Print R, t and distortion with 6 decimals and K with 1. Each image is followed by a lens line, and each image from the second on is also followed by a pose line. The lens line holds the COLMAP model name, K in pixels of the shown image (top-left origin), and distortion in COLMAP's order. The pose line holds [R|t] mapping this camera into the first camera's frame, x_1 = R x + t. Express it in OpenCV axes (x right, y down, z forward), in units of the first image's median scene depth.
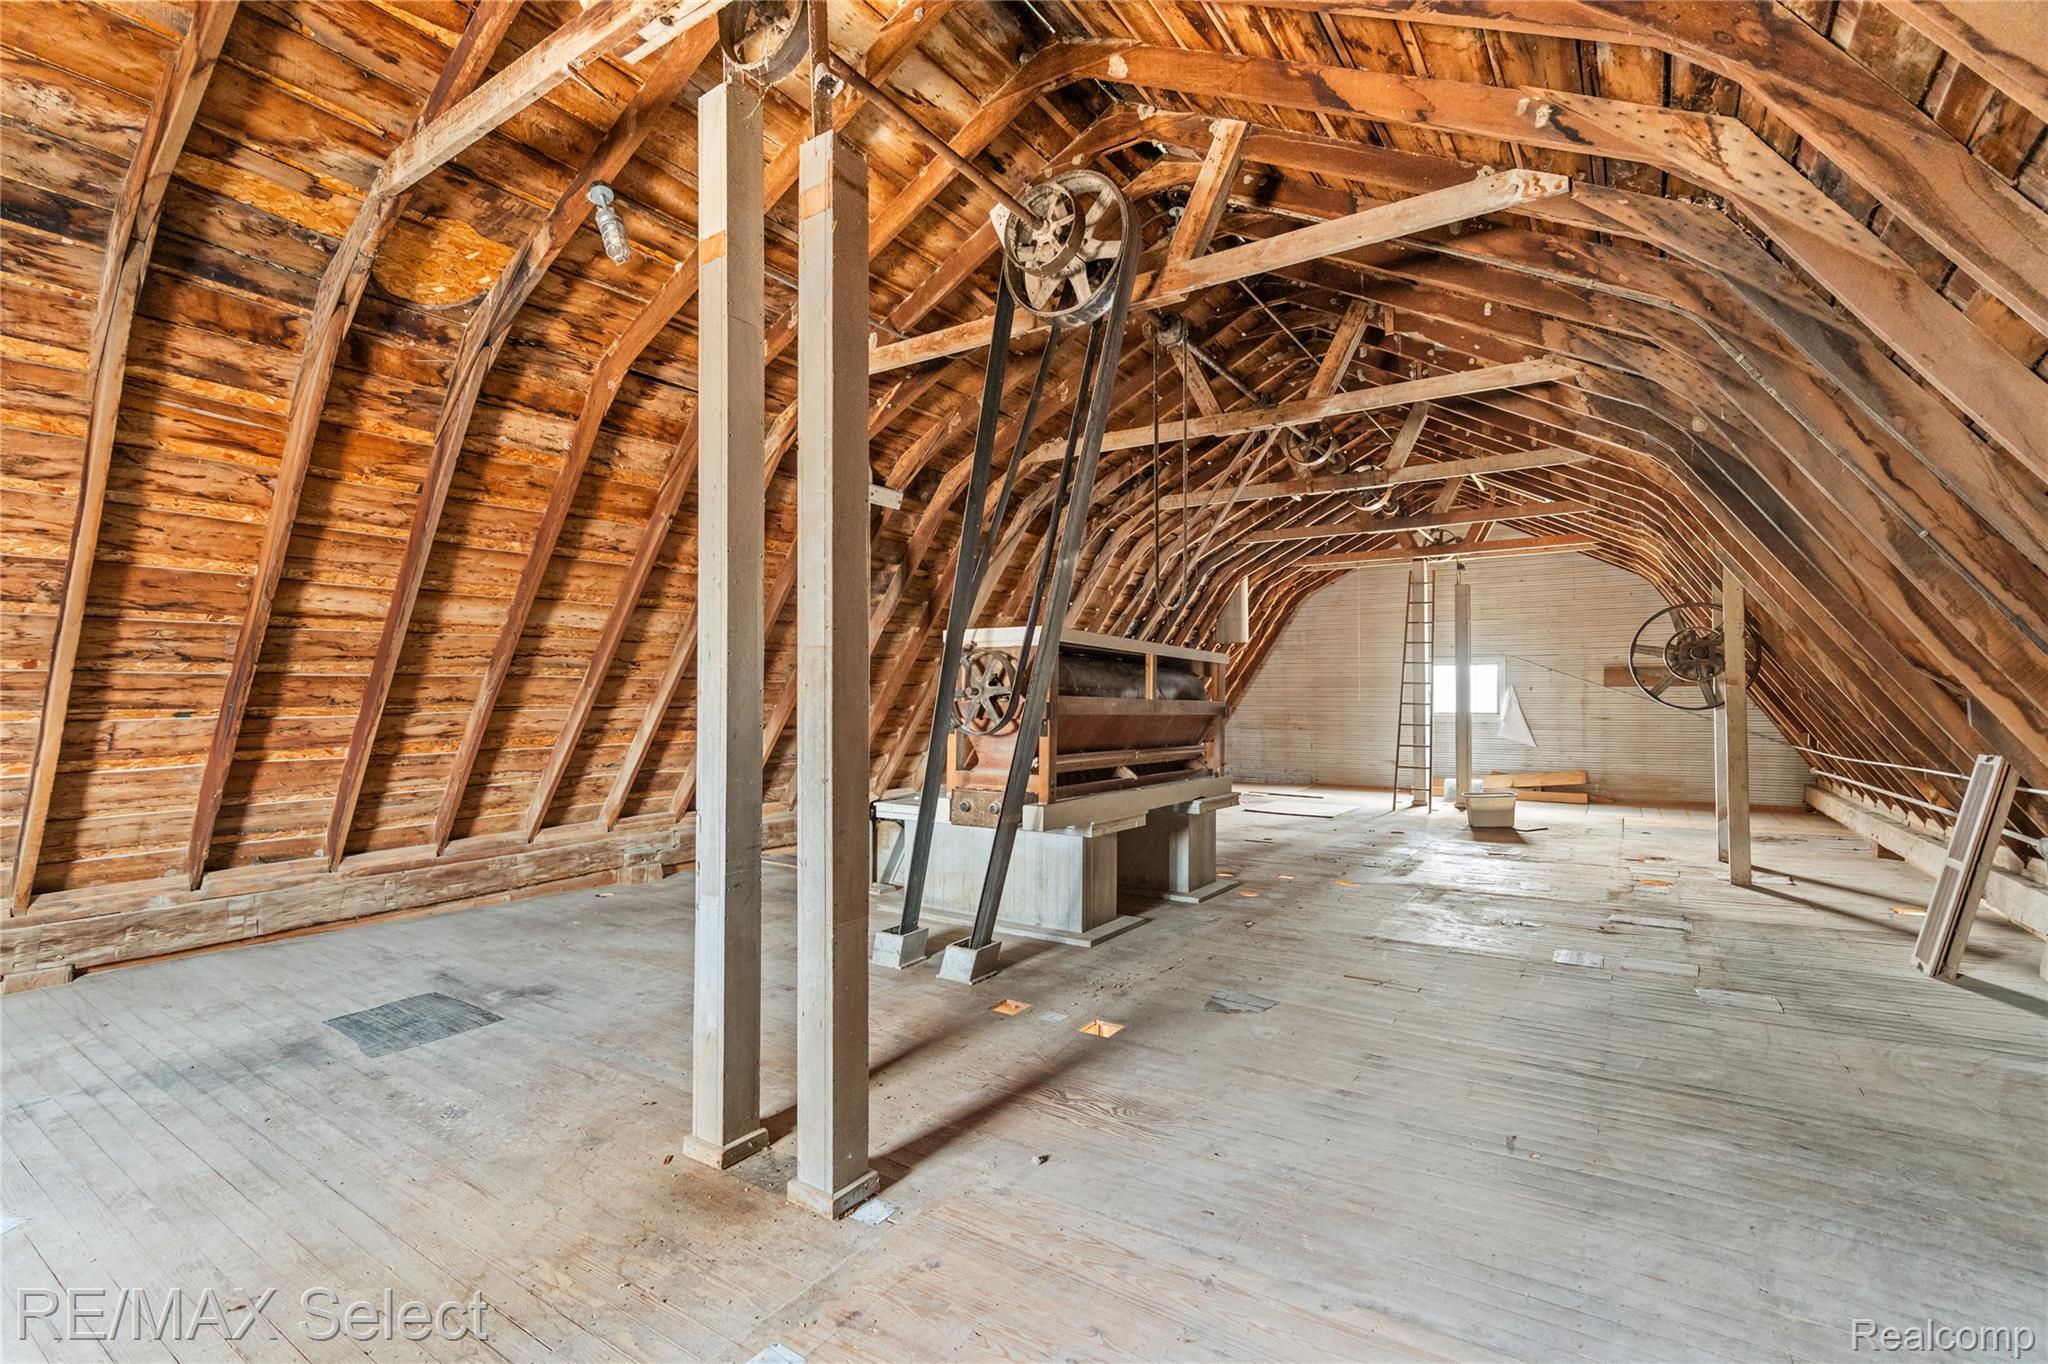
lens RADIAL K [[920.1, 0, 1025.4], [0, 920.1, 689.1], [0, 0, 1]] dist [-0.009475, 0.002948]
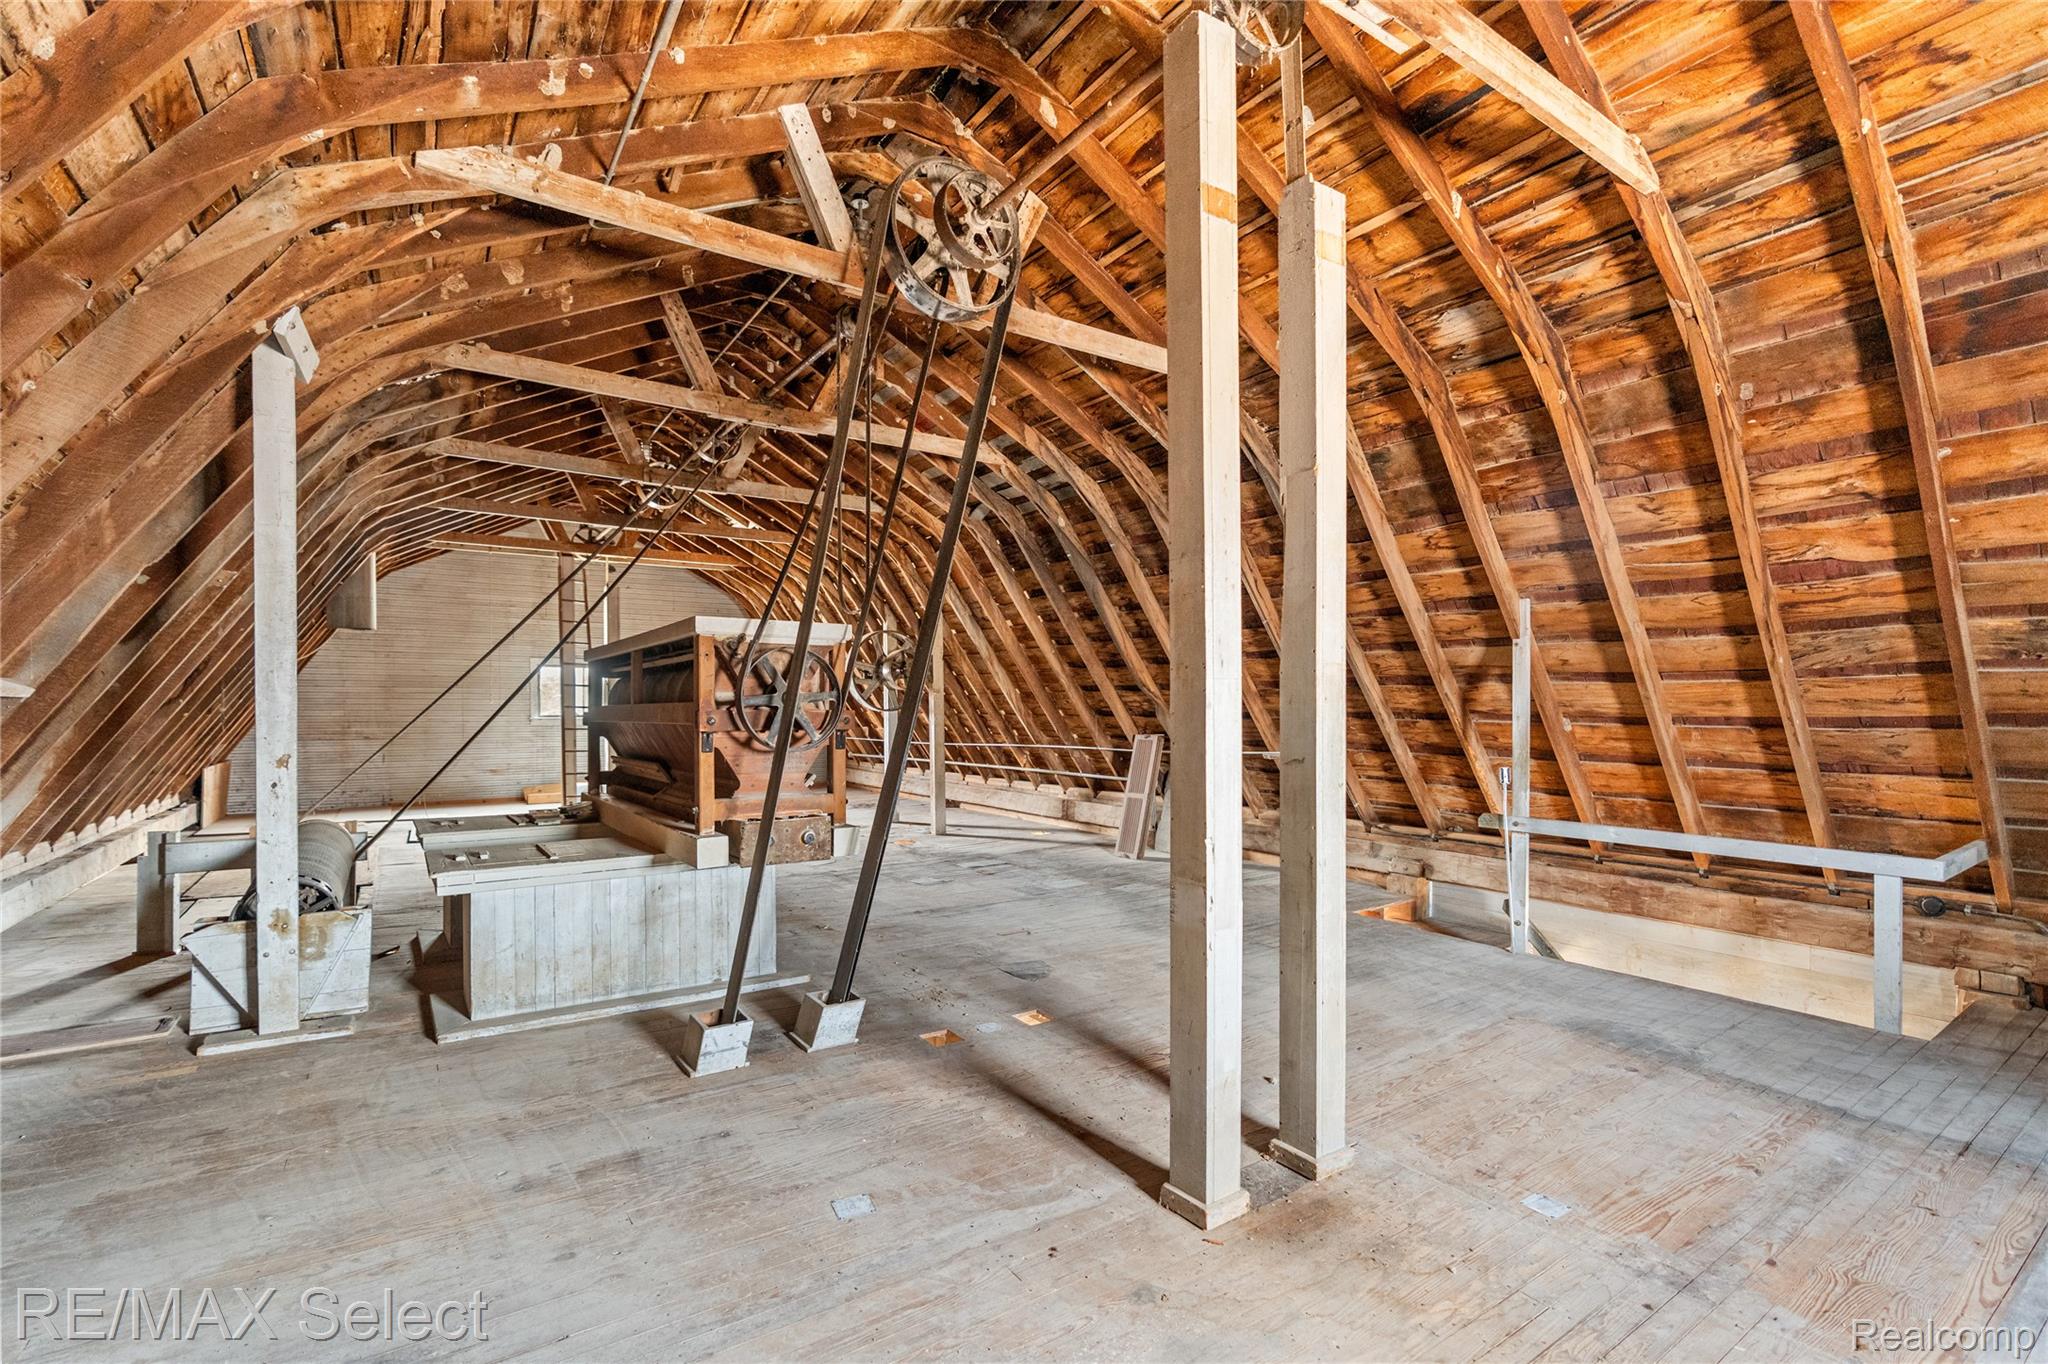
lens RADIAL K [[920.1, 0, 1061.3], [0, 920.1, 705.1], [0, 0, 1]] dist [-0.009475, 0.002948]
pose [[0.364656, -0.002287, 0.931140, -0.822847], [-0.012177, 0.999900, 0.007225, 0.001575], [-0.931063, -0.013973, 0.364591, 0.544807]]
